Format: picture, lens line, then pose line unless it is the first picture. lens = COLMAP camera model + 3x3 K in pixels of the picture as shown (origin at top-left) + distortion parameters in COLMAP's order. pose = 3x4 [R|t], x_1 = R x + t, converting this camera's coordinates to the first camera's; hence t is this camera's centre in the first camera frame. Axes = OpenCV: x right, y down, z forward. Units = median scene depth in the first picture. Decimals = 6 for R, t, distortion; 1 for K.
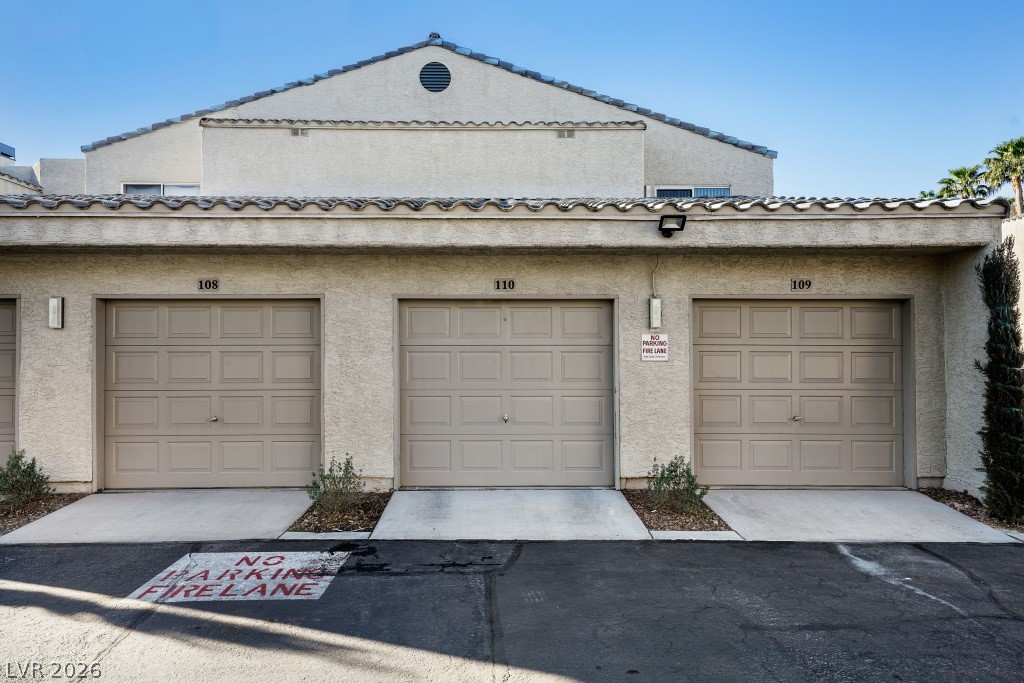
lens RADIAL K [[616.7, 0, 512.0], [0, 616.7, 341.5], [0, 0, 1]] dist [0.030533, 0.000245]
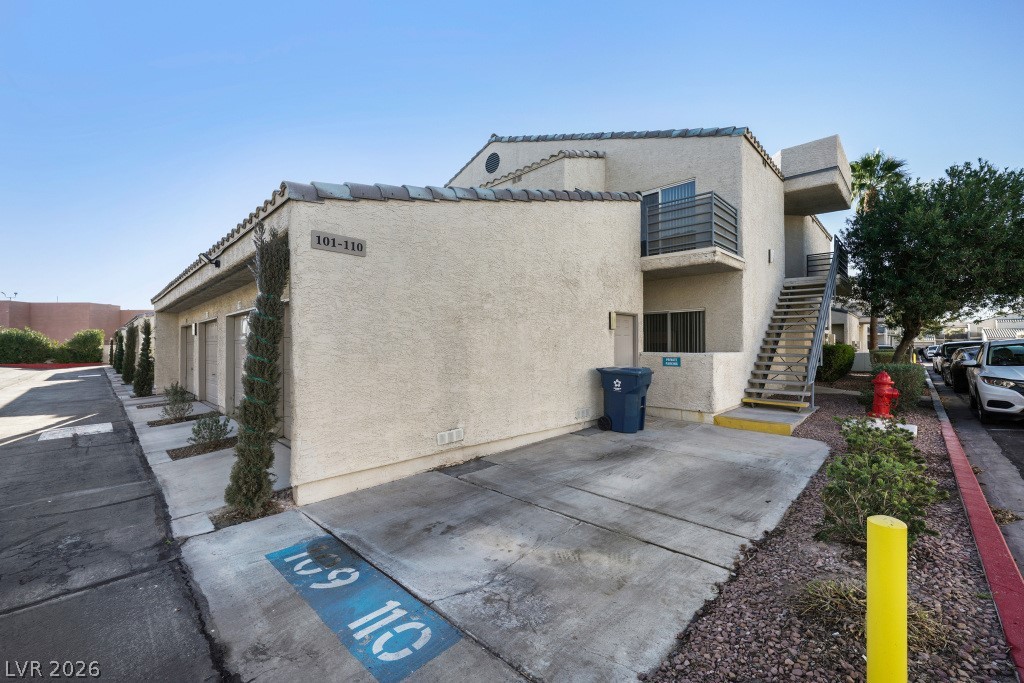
lens RADIAL K [[403.7, 0, 512.0], [0, 403.7, 341.5], [0, 0, 1]] dist [0.000532, 0.000854]
pose [[0.706638, -0.003903, -0.707564, 0.605100], [0.002999, 0.999992, -0.002521, 0.011875], [0.707569, -0.000340, 0.706644, 0.336133]]
